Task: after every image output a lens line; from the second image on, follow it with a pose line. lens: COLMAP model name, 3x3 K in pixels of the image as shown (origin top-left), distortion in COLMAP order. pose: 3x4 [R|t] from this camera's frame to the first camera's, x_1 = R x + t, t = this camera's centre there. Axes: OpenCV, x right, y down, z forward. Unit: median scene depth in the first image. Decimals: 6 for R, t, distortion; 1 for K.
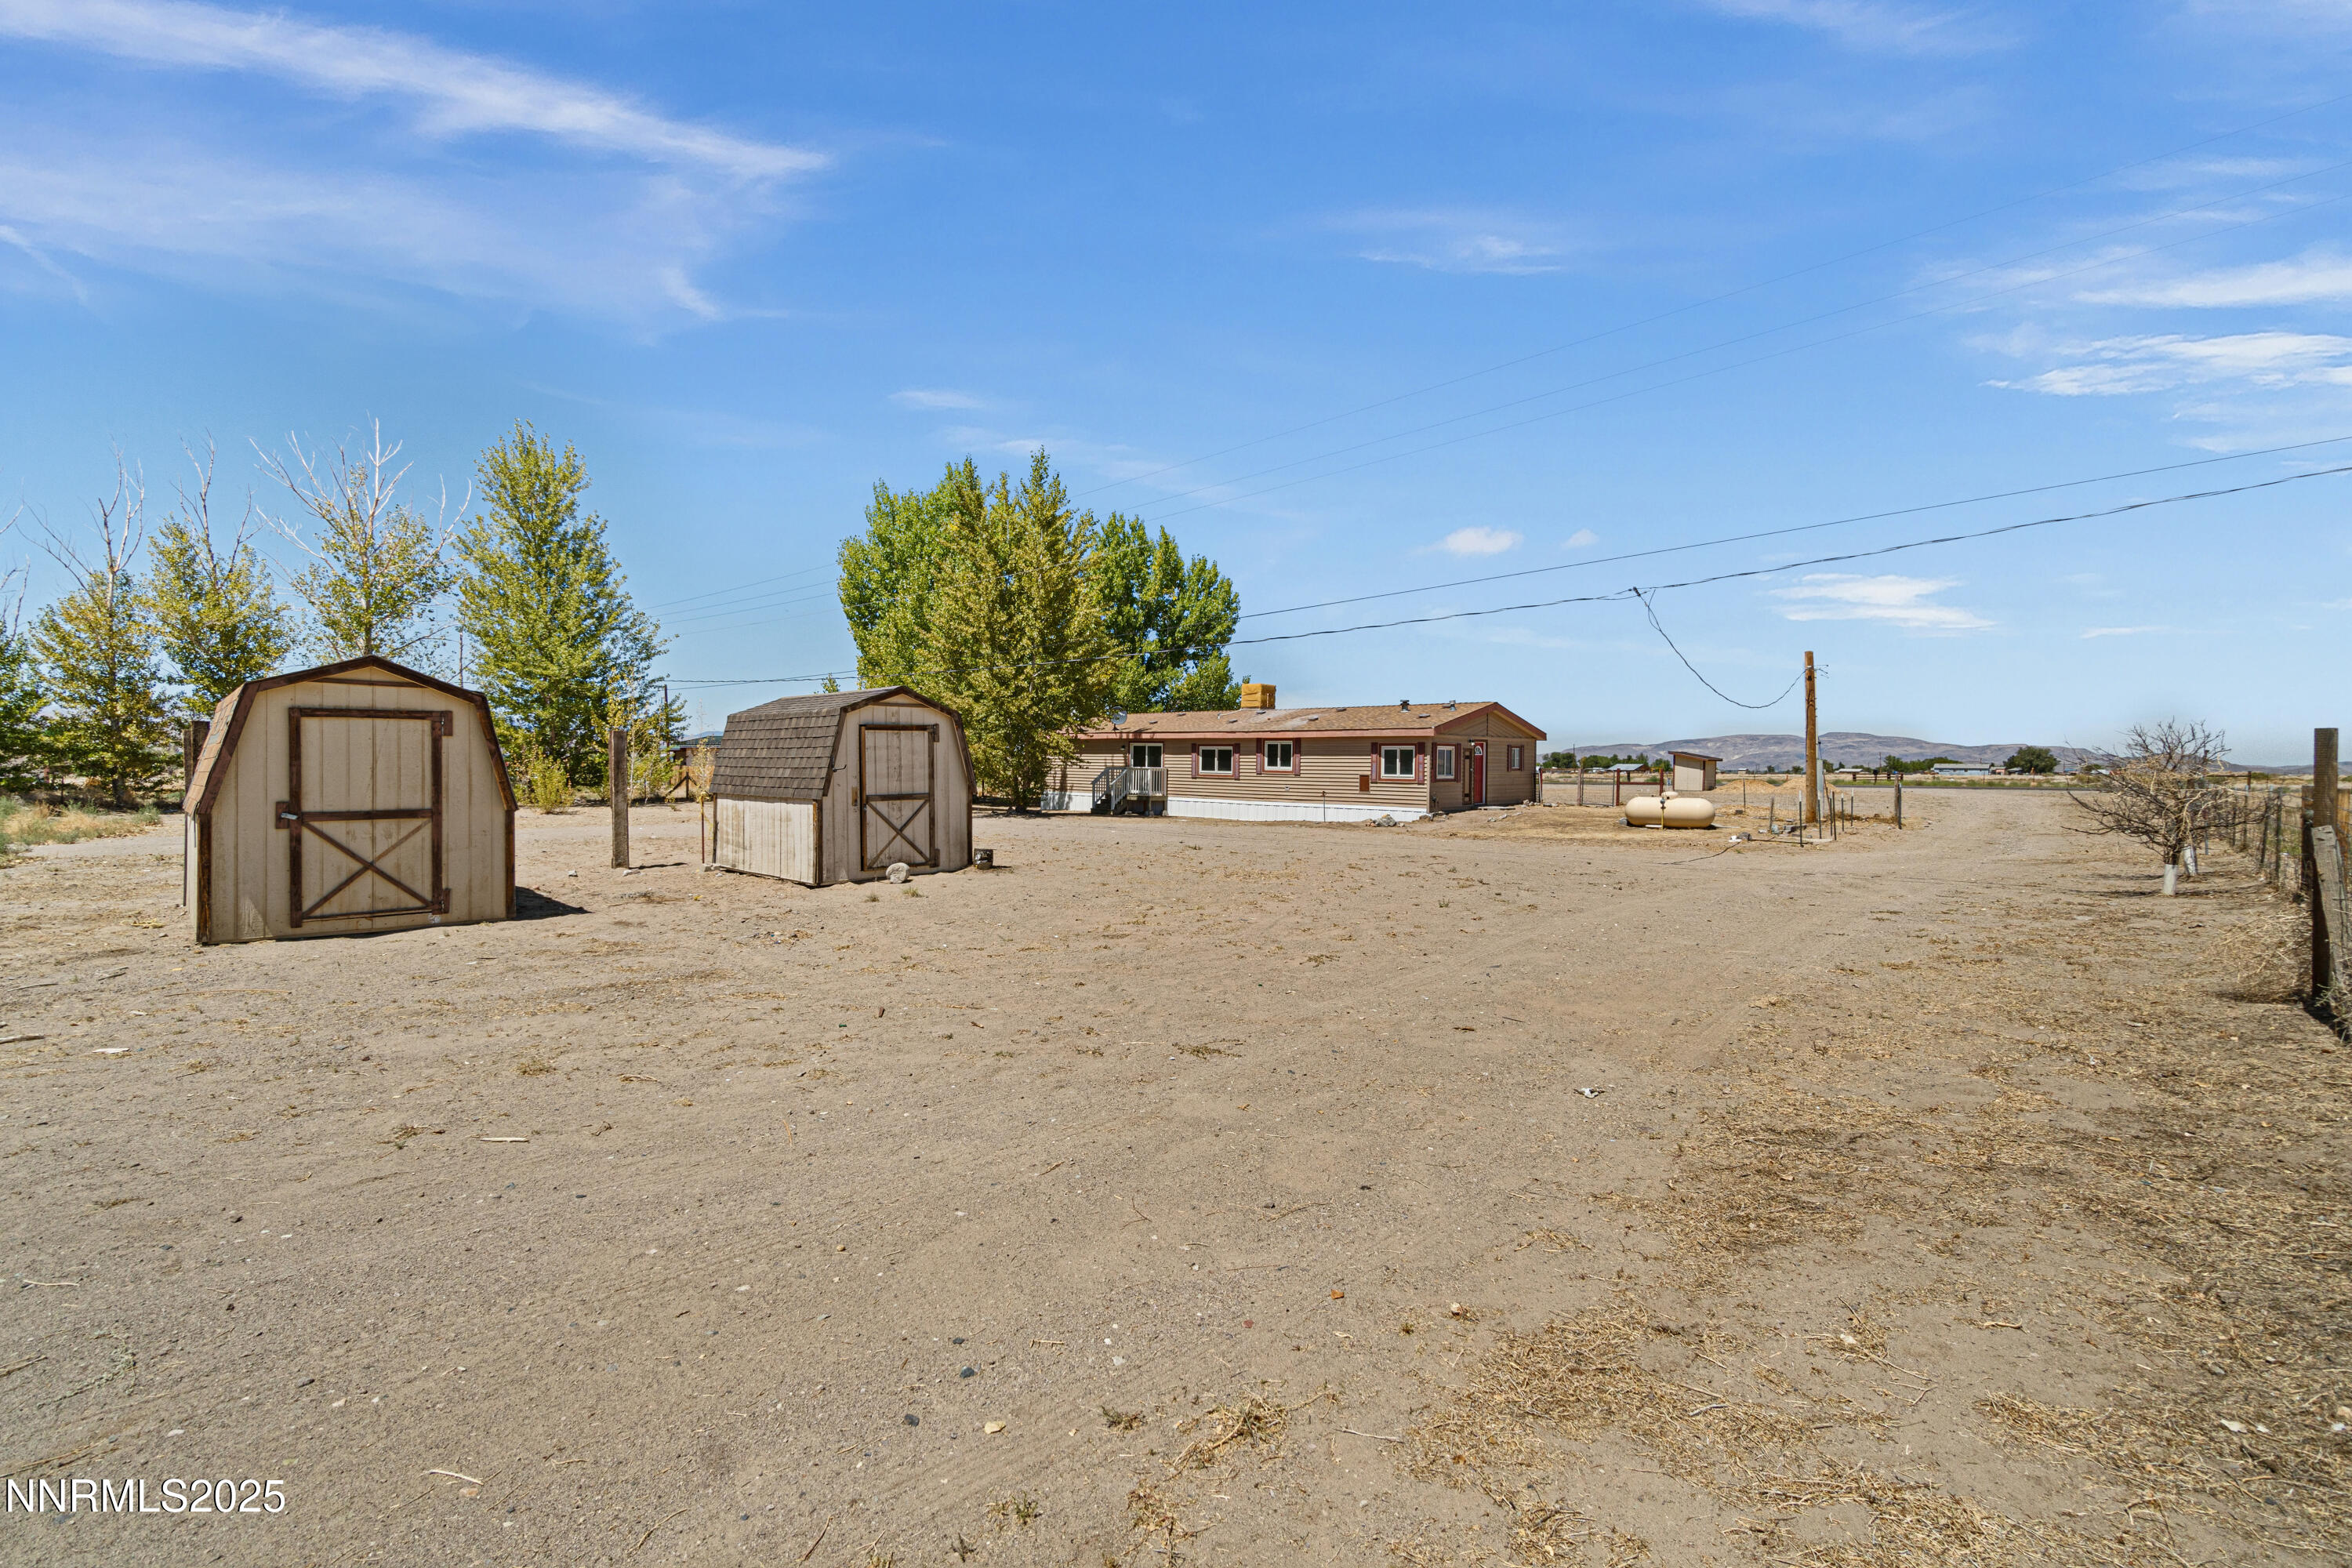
lens RADIAL K [[1016.6, 0, 1159.3], [0, 1016.6, 766.0], [0, 0, 1]] dist [0.003268, 0.001434]
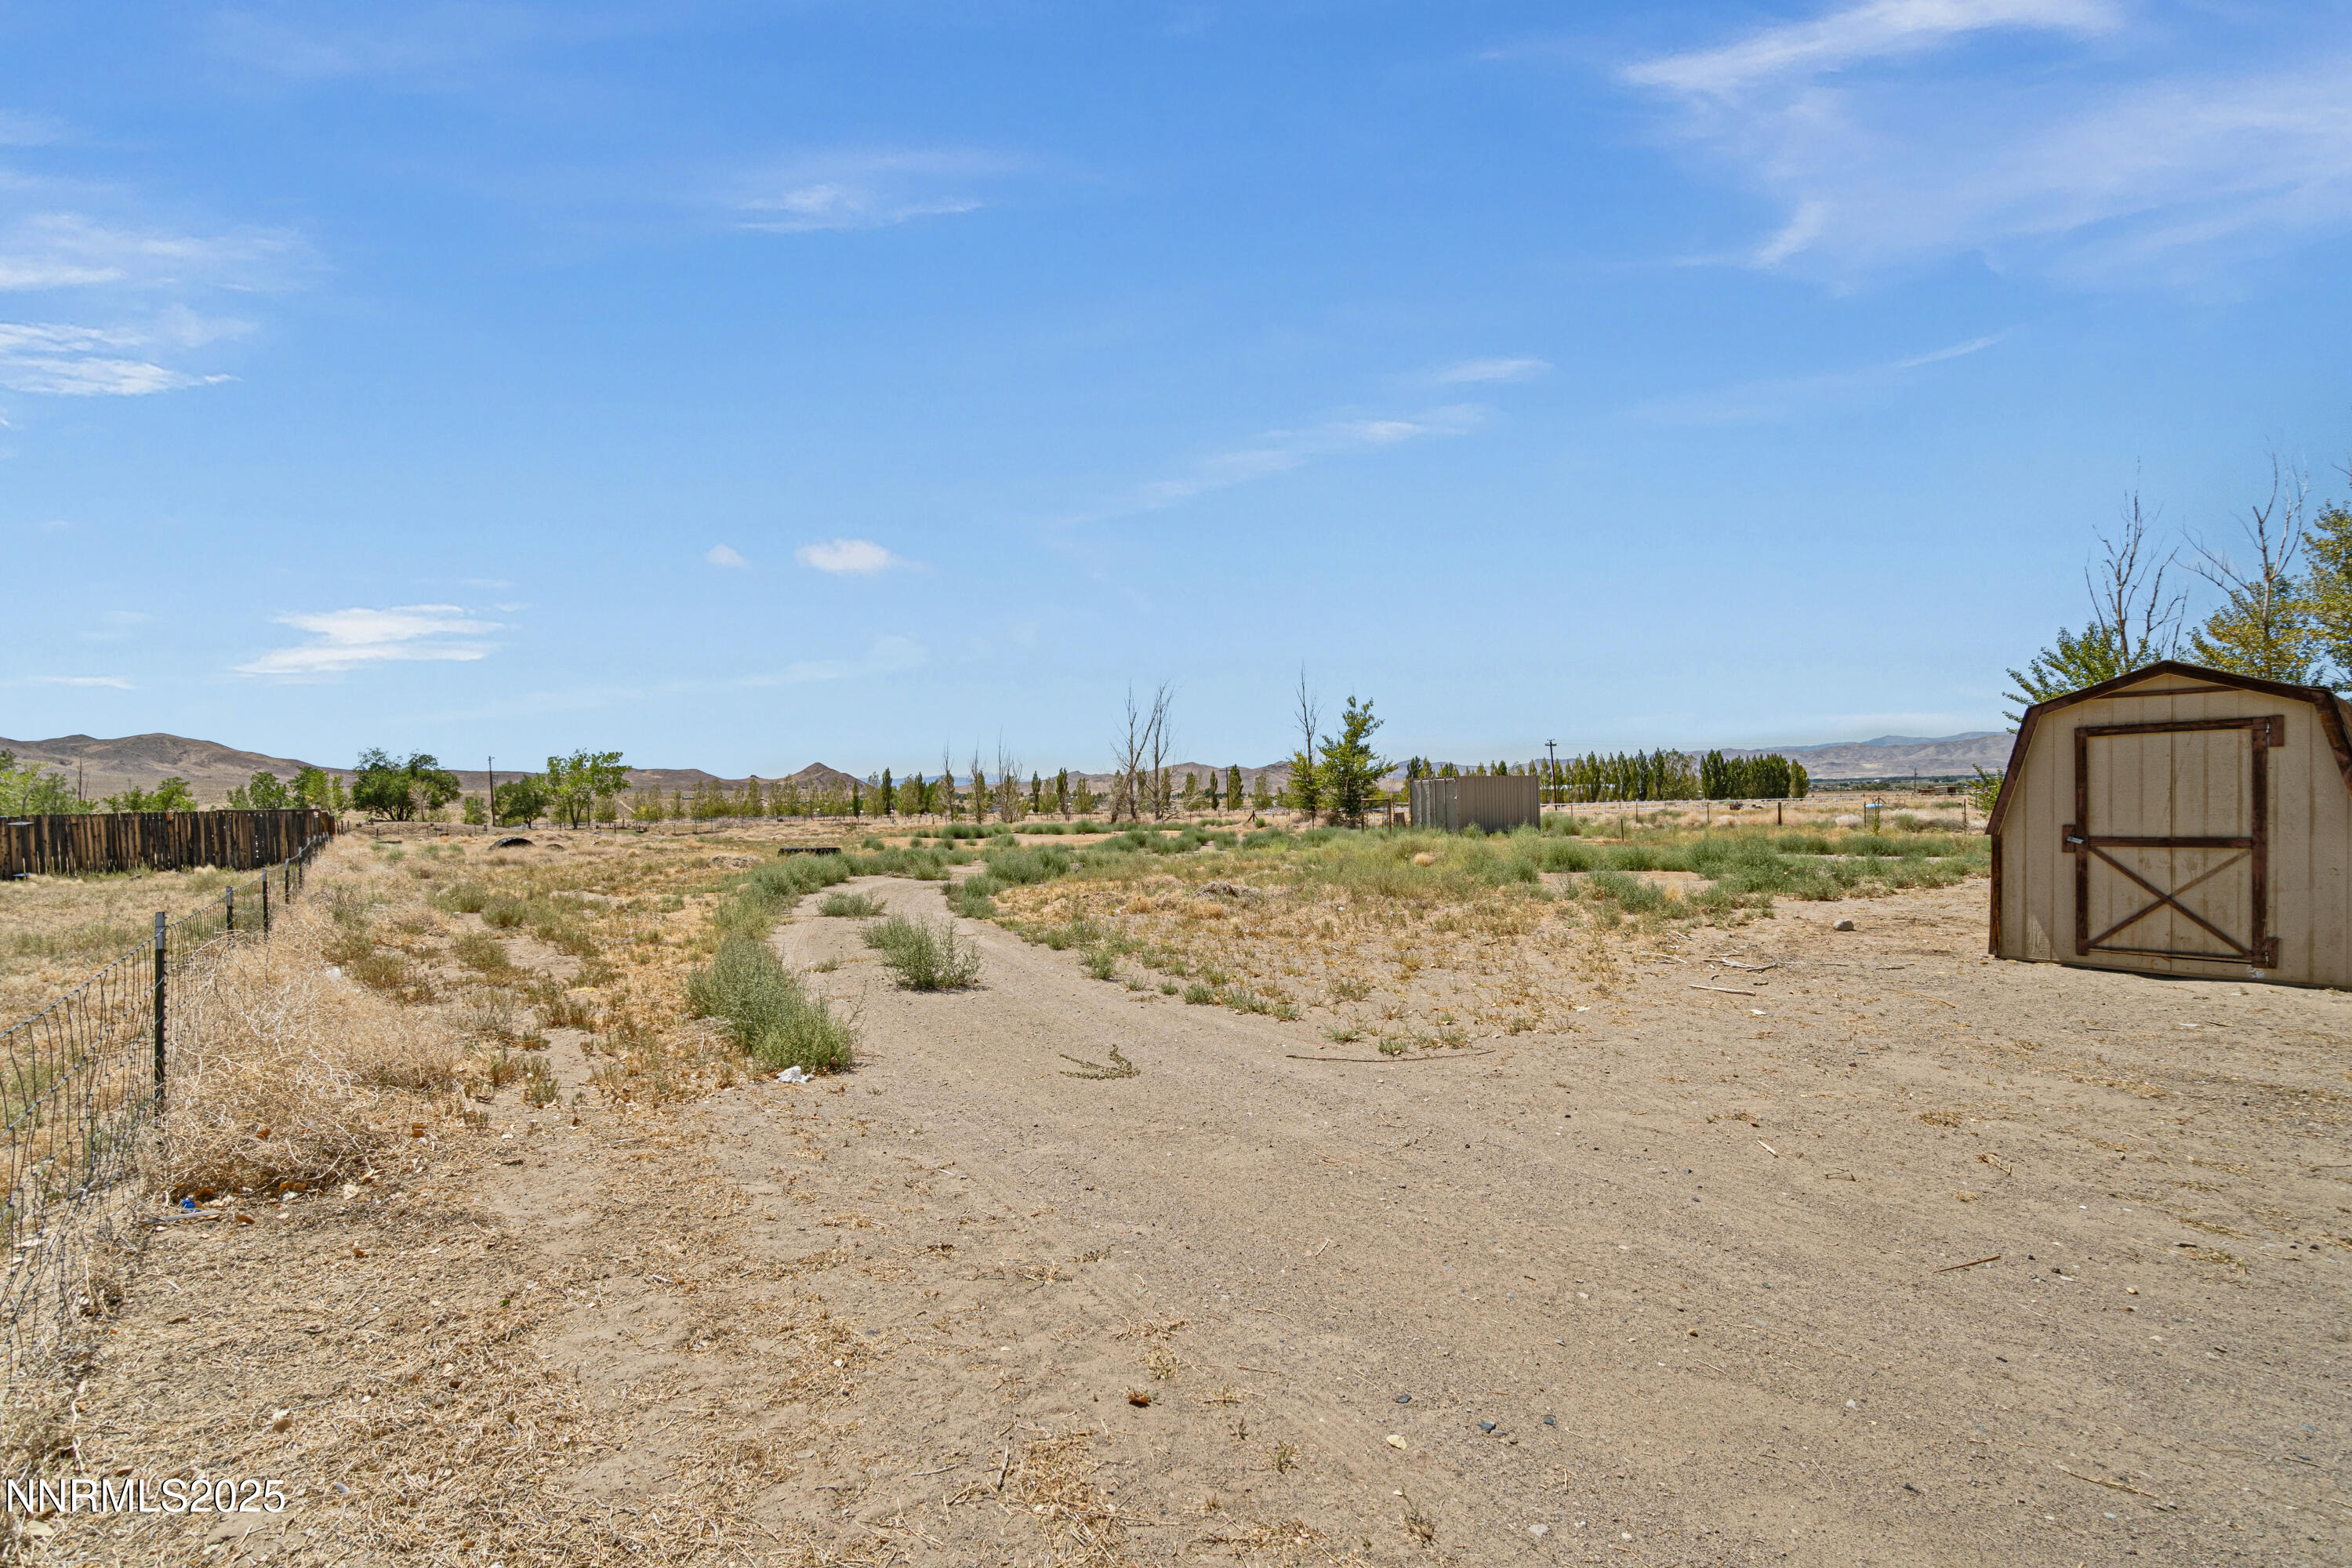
lens RADIAL K [[1110.2, 0, 1179.1], [0, 1110.2, 804.5], [0, 0, 1]] dist [0.000816, 0.000011]
pose [[-0.135782, 0.001905, -0.990737, 0.296930], [0.020097, 0.999798, -0.000832, -0.000958], [0.990535, -0.020024, -0.135793, 0.283783]]
